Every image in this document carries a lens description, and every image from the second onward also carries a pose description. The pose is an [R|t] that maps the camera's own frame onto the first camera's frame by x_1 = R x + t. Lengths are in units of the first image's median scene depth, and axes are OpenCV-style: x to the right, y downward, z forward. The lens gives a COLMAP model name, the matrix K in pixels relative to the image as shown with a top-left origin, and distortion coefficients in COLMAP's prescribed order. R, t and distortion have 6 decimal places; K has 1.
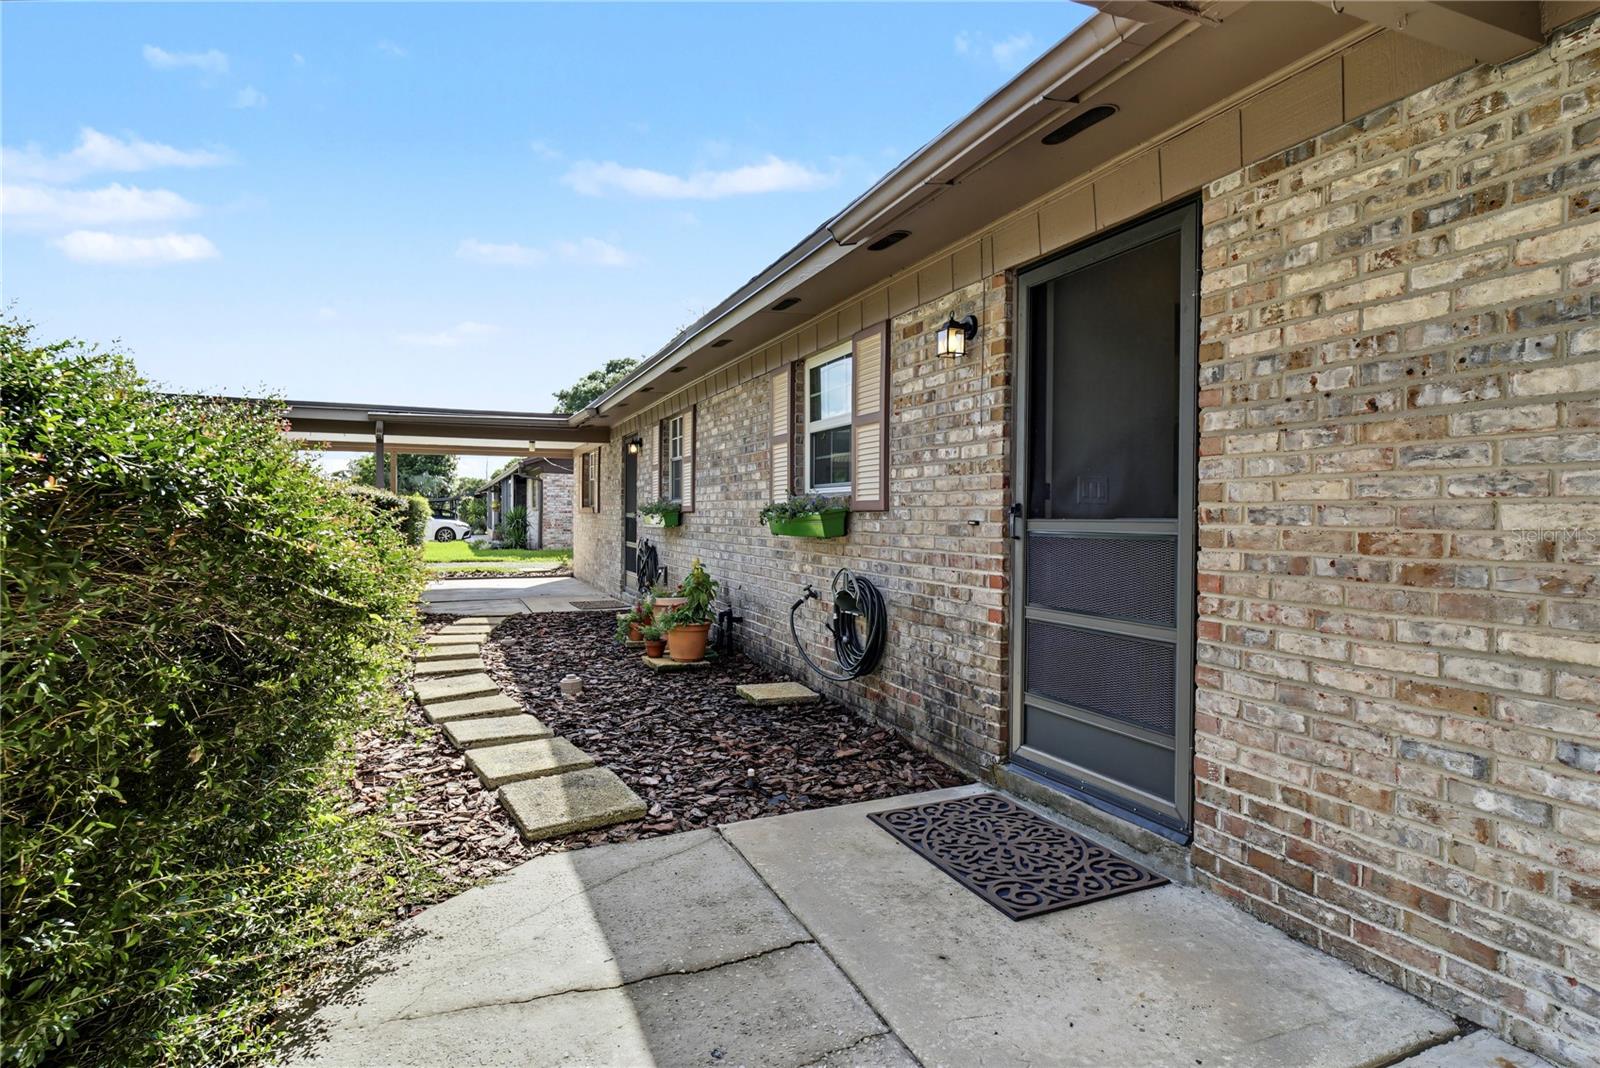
lens RADIAL K [[829.4, 0, 800.0], [0, 829.4, 534.0], [0, 0, 1]] dist [-0.001683, 0.000319]
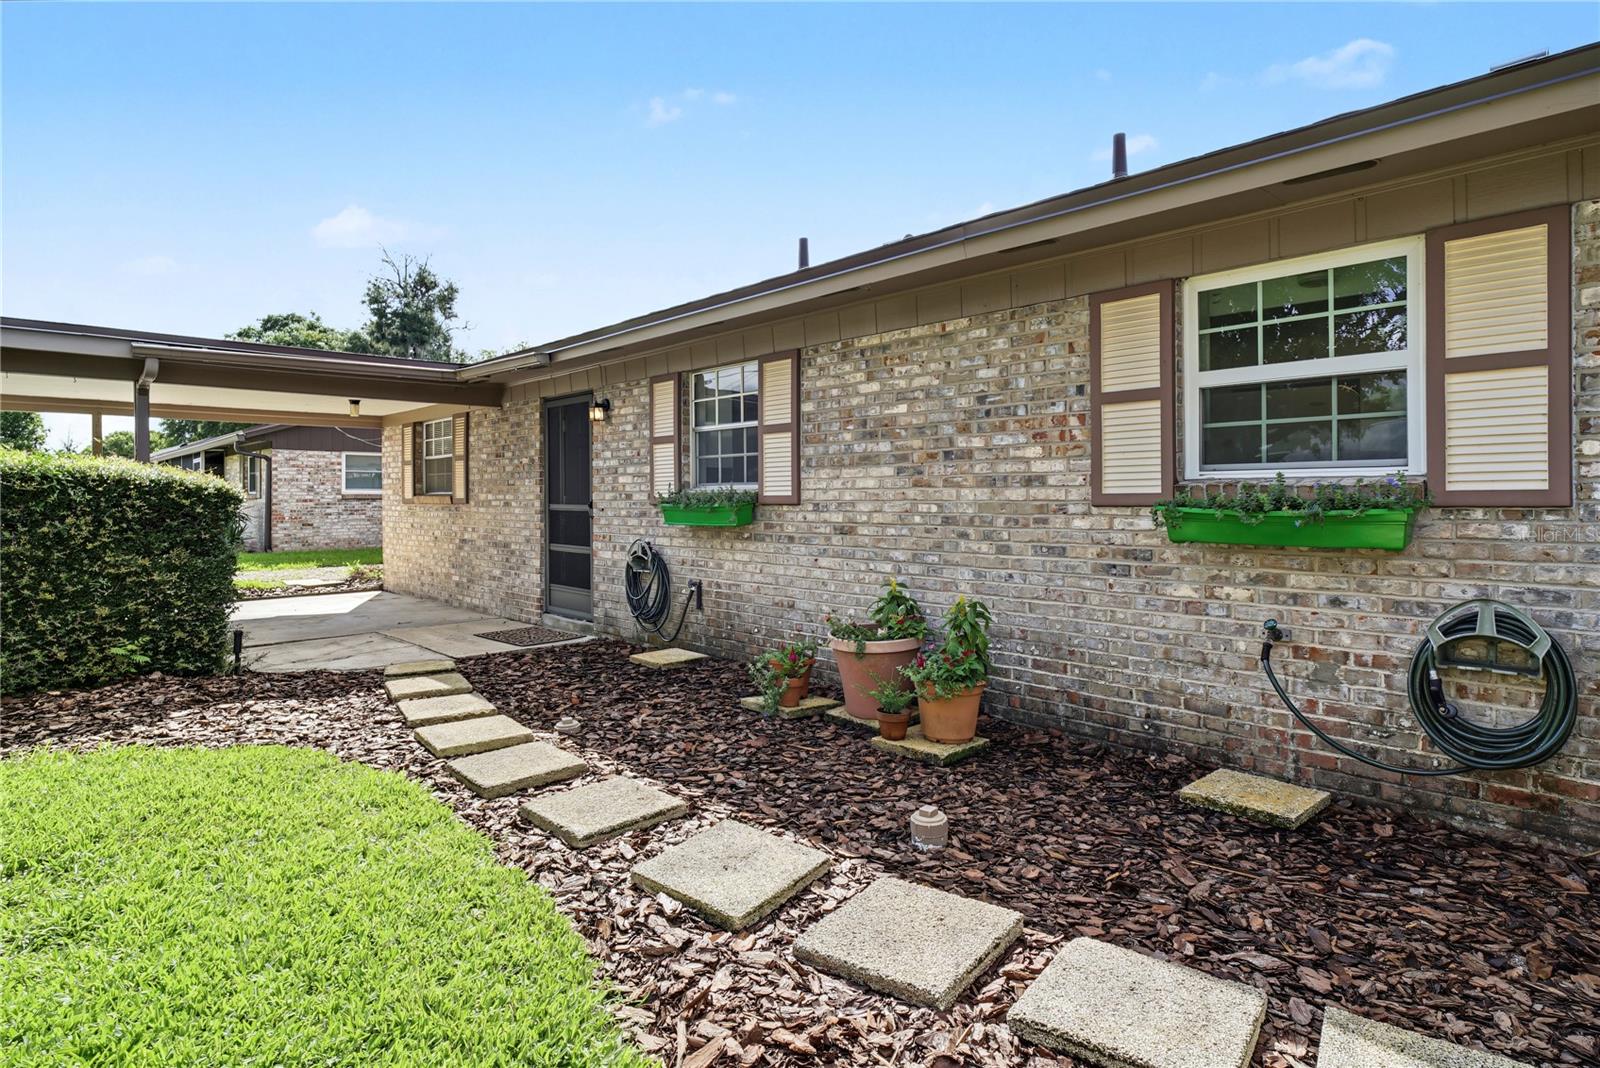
lens RADIAL K [[840.7, 0, 801.7], [0, 840.7, 519.3], [0, 0, 1]] dist [-0.004425, 0.000254]
pose [[0.935415, -0.019705, 0.353002, -0.230354], [0.018358, 0.999806, 0.007165, -0.011652], [-0.353074, -0.000222, 0.935595, 0.209659]]
